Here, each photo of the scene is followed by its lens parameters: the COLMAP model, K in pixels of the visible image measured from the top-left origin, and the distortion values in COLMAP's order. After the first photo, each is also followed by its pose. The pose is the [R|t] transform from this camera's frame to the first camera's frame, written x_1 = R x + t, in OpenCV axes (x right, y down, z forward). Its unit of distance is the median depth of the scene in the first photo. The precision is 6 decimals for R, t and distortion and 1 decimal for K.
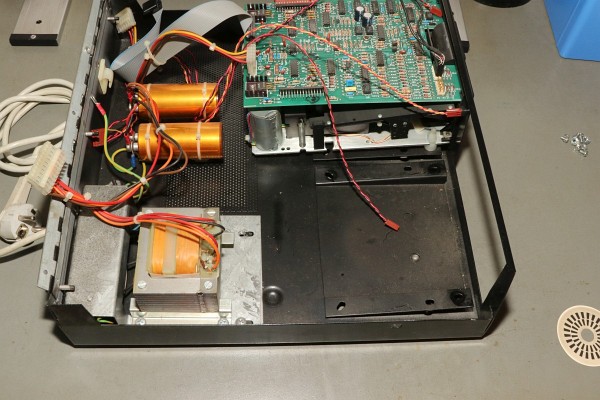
lens RADIAL K [[654.0, 0, 300.0], [0, 654.0, 200.0], [0, 0, 1]] dist [-0.121455, 0.001173]
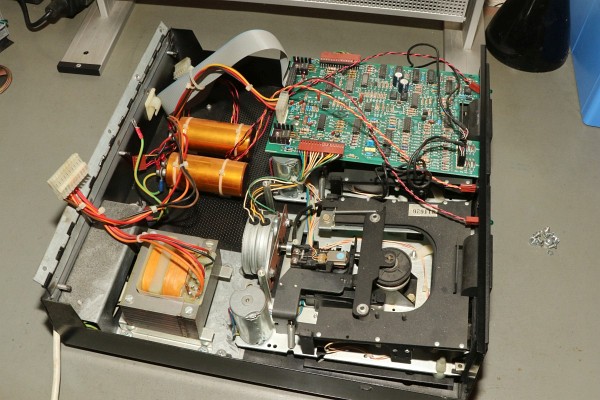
lens RADIAL K [[654.0, 0, 300.0], [0, 654.0, 200.0], [0, 0, 1]] dist [-0.121455, 0.001173]
pose [[0.973970, 0.161442, -0.159121, 0.143734], [-0.174560, 0.982000, -0.072149, 0.000266], [0.144609, 0.098047, 0.984619, -0.015558]]
